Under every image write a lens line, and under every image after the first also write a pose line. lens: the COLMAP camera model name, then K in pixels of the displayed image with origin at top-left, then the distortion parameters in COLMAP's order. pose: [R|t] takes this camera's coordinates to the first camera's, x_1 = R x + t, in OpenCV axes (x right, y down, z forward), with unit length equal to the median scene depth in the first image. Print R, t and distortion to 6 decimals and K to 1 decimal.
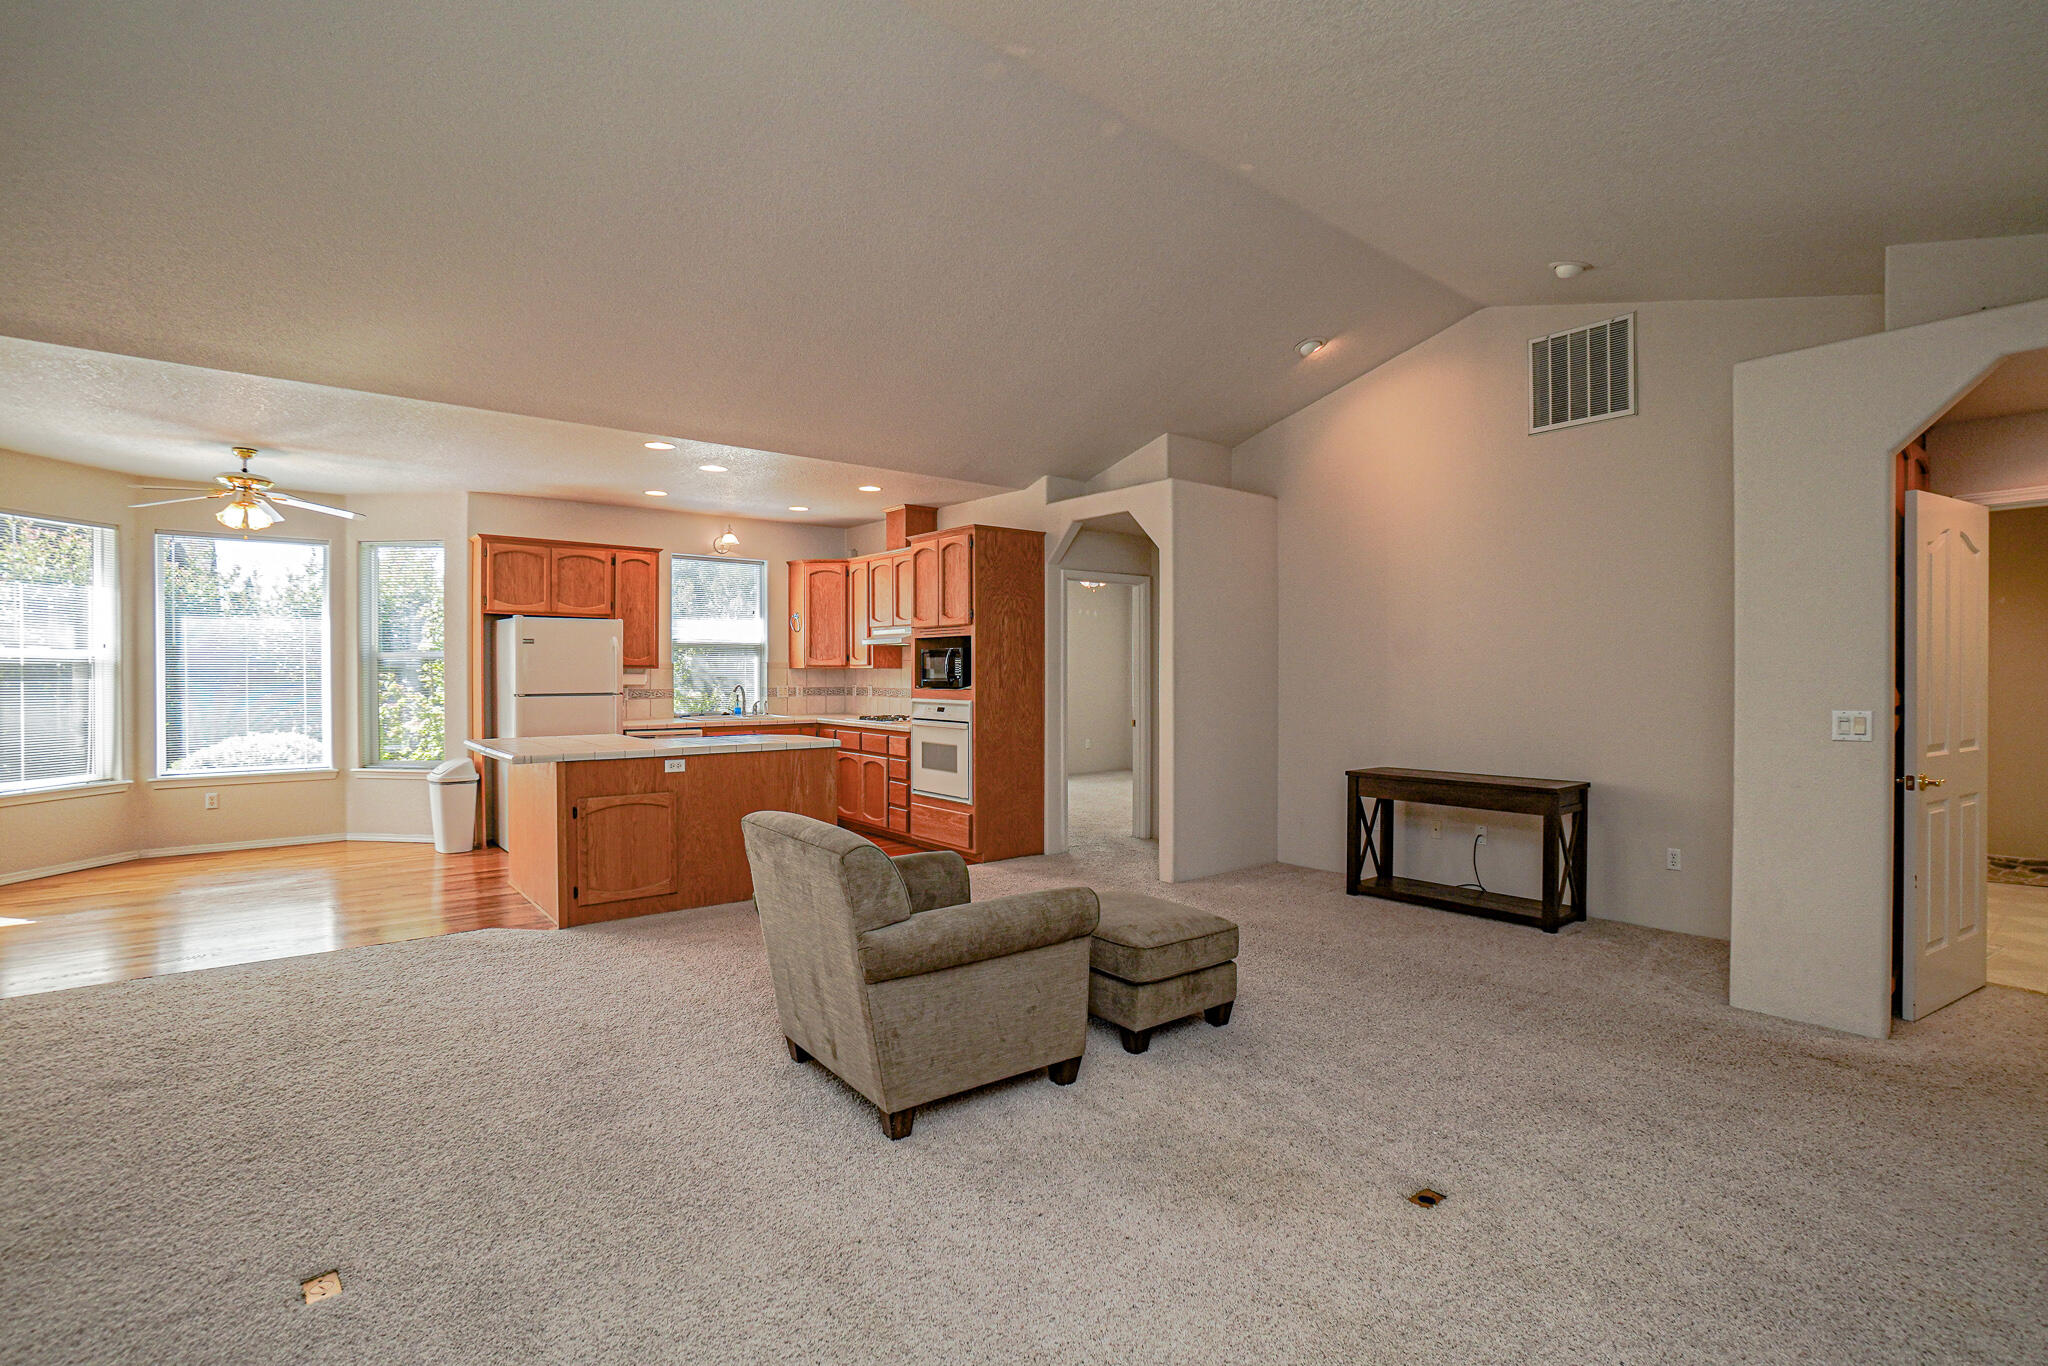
lens RADIAL K [[908.4, 0, 1023.4], [0, 908.4, 689.4], [0, 0, 1]] dist [-0.059979, 0.016962]
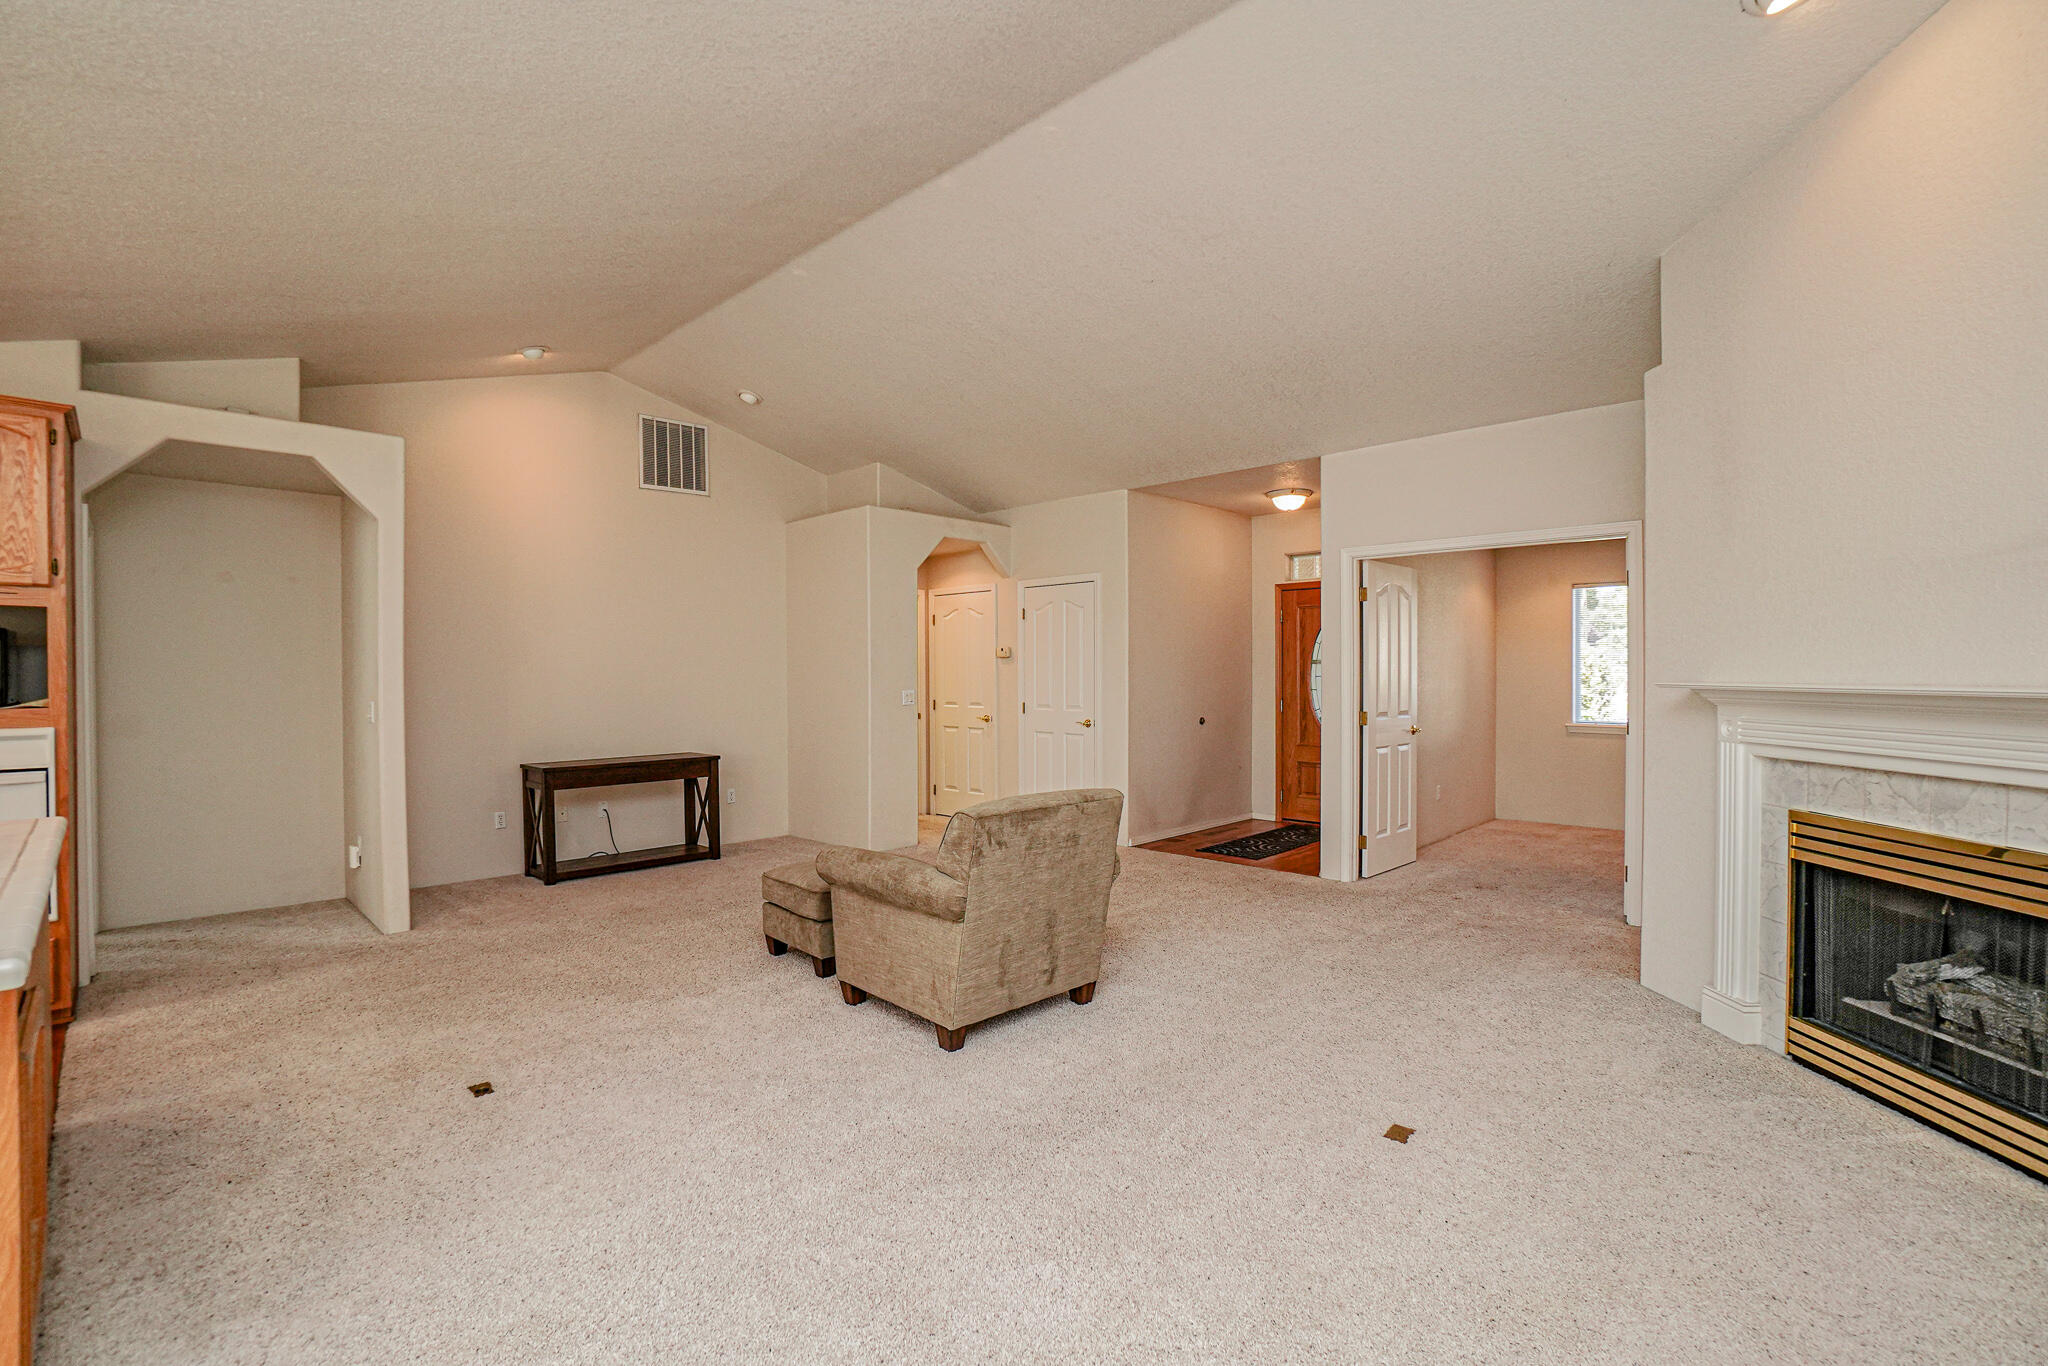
lens RADIAL K [[908.4, 0, 1023.4], [0, 908.4, 689.4], [0, 0, 1]] dist [-0.059979, 0.016962]
pose [[-0.098812, -0.016131, 0.994975, -0.587424], [0.020927, 0.999614, 0.018284, -0.007046], [-0.994886, 0.022629, -0.098437, 0.446014]]
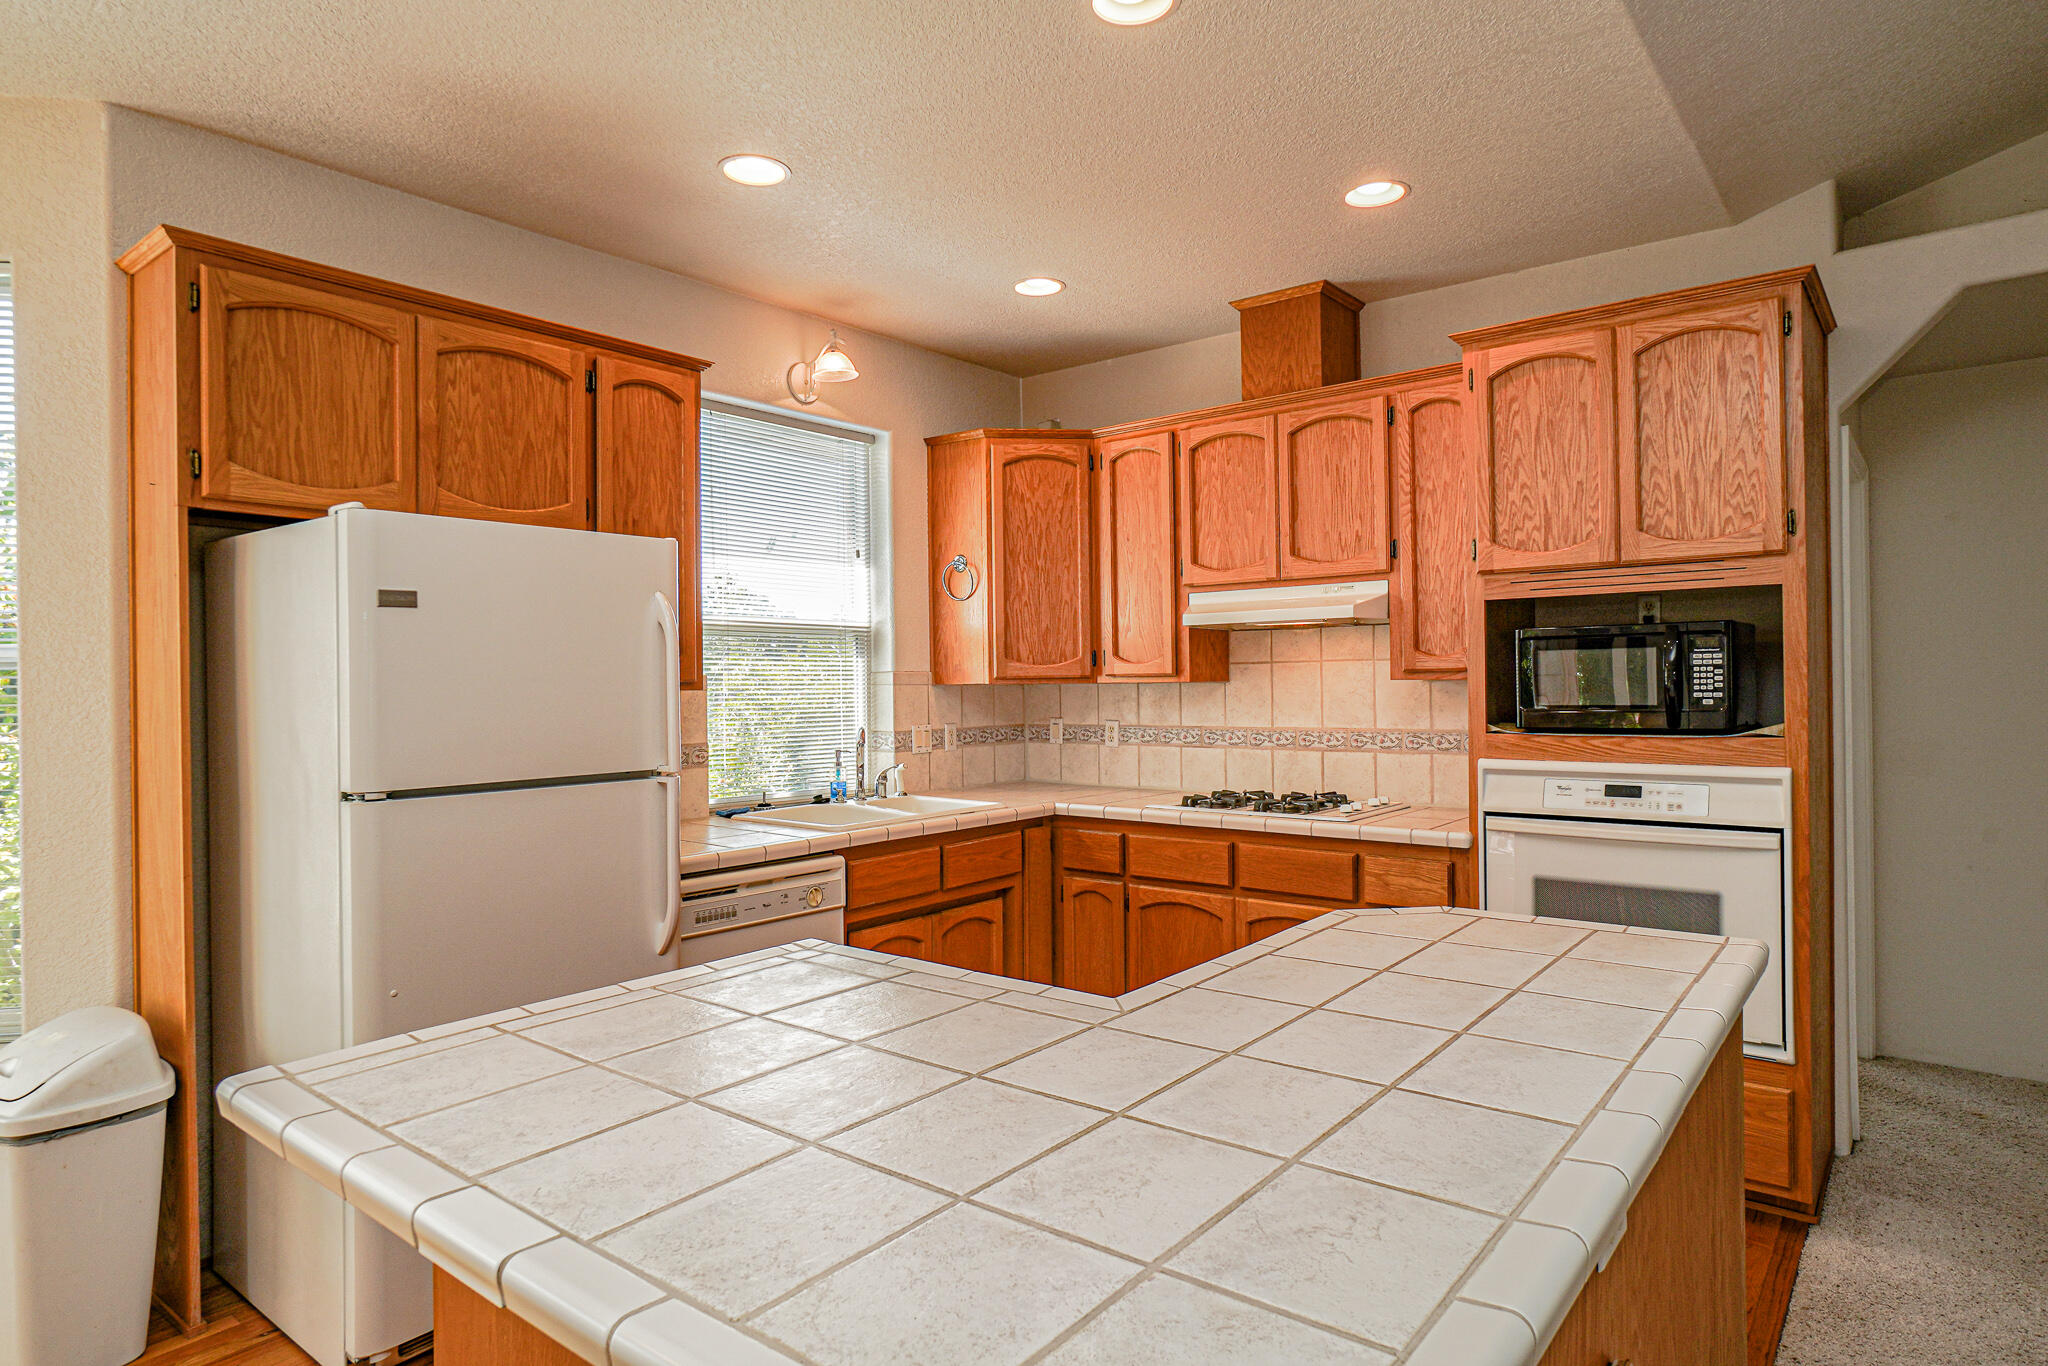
lens RADIAL K [[1150.2, 0, 1026.9], [0, 1150.2, 679.7], [0, 0, 1]] dist [0.001531, 0.002168]
pose [[0.982147, -0.014144, 0.187583, -0.405405], [0.018510, 0.999596, -0.021546, -0.016596], [-0.187202, 0.024633, 0.982012, 0.577172]]
